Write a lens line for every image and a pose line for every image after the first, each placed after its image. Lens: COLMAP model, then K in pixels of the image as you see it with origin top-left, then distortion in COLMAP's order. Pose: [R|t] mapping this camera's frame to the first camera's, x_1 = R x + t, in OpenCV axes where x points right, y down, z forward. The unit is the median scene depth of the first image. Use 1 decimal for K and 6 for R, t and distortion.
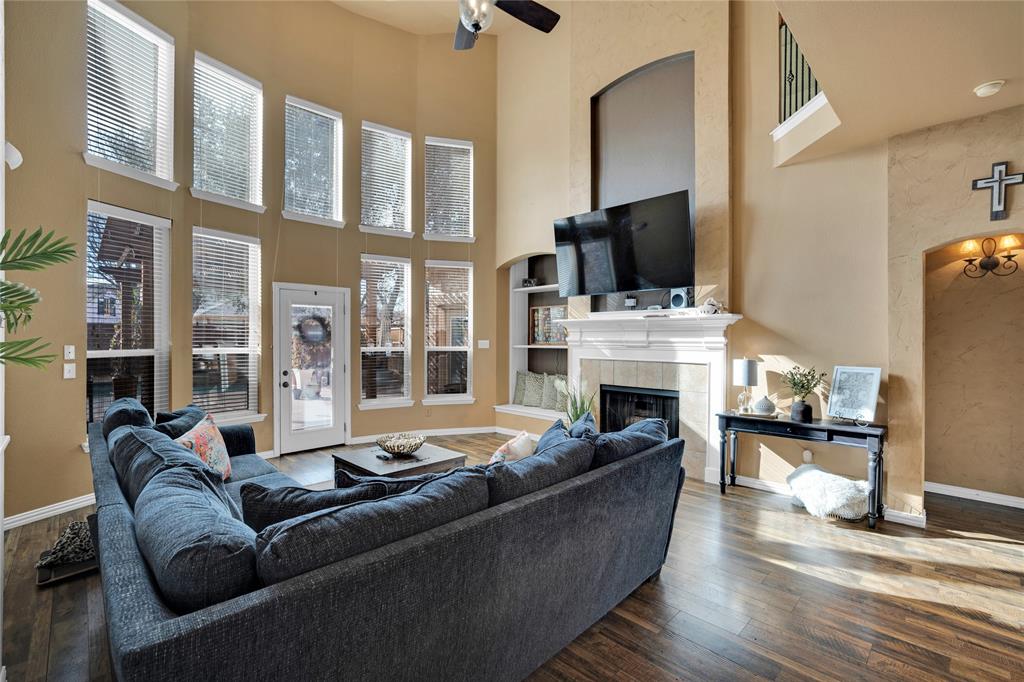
lens RADIAL K [[447.3, 0, 511.8], [0, 447.3, 341.3], [0, 0, 1]] dist [-0.010470, 0.001241]
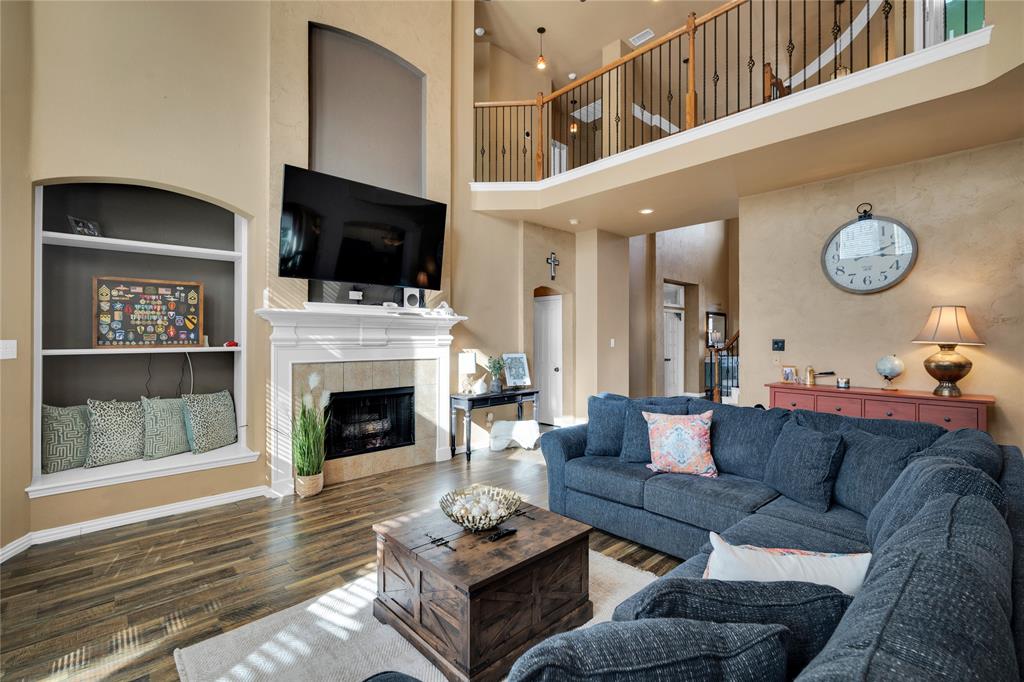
lens RADIAL K [[447.3, 0, 517.7], [0, 447.3, 334.9], [0, 0, 1]] dist [-0.010470, 0.001241]
pose [[0.028718, 0.000087, 0.999588, -0.590570], [0.002331, 0.999997, -0.000154, -0.007622], [-0.999585, 0.002335, 0.028718, 0.637847]]
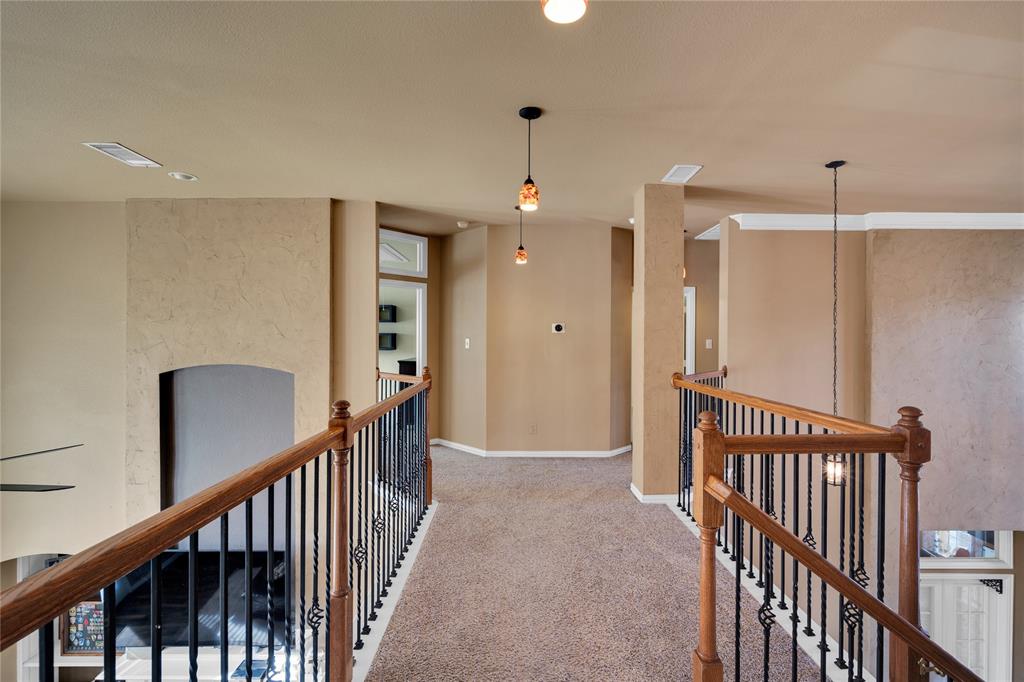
lens RADIAL K [[447.3, 0, 511.7], [0, 447.3, 331.9], [0, 0, 1]] dist [-0.010470, 0.001241]
pose [[0.706575, 0.002250, 0.707635, 0.064064], [0.002259, 0.999983, -0.005435, -0.631297], [-0.707635, 0.005439, 0.706557, 0.022843]]
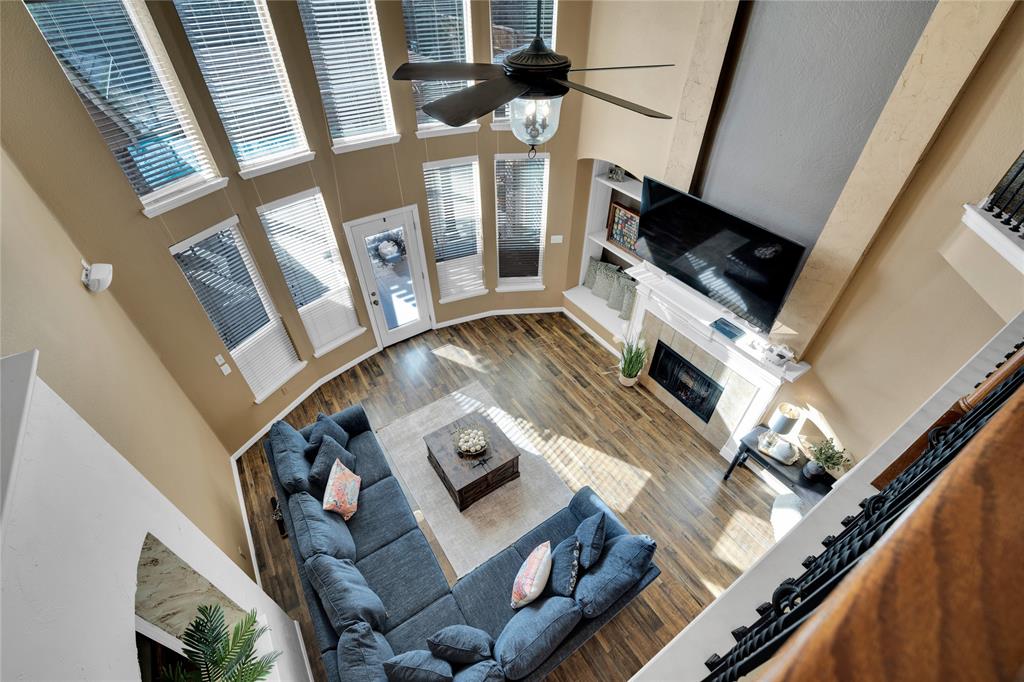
lens RADIAL K [[447.3, 0, 512.5], [0, 447.3, 341.0], [0, 0, 1]] dist [-0.010470, 0.001241]
pose [[0.980480, 0.130263, -0.147278, 0.017963], [0.002321, 0.741330, 0.671137, -0.604589], [0.196606, -0.658378, 0.726557, 0.174992]]
